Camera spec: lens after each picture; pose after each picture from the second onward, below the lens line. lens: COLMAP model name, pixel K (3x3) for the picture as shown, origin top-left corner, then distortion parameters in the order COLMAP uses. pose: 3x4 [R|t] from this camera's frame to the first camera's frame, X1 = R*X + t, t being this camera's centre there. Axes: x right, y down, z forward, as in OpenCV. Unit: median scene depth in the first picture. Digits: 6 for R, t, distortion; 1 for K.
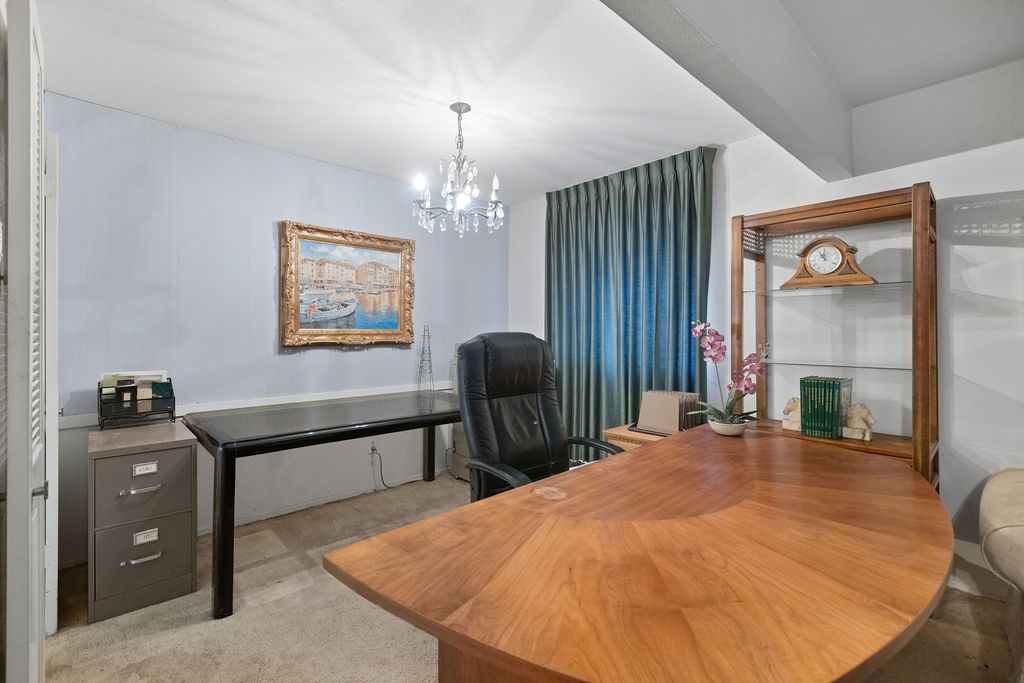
lens RADIAL K [[463.7, 0, 508.1], [0, 463.7, 332.5], [0, 0, 1]] dist [0.000995, 0.000414]
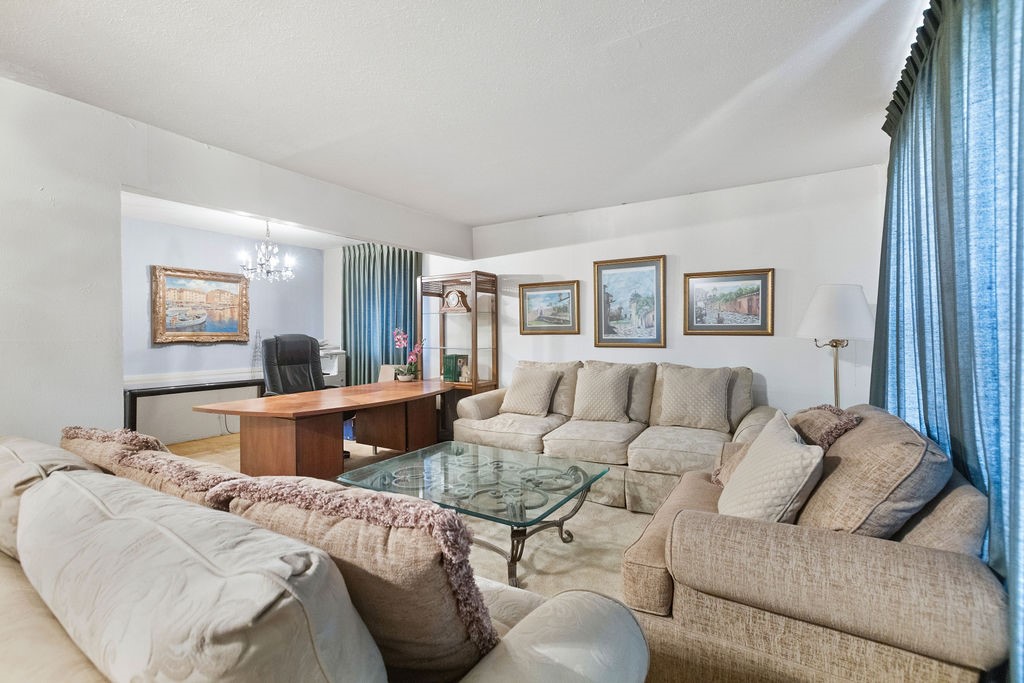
lens RADIAL K [[463.7, 0, 517.6], [0, 463.7, 341.5], [0, 0, 1]] dist [0.000995, 0.000414]
pose [[0.965227, -0.007177, 0.261314, 0.289372], [0.003311, 0.999879, 0.015231, 0.003573], [-0.261392, -0.013836, 0.965134, -0.824699]]
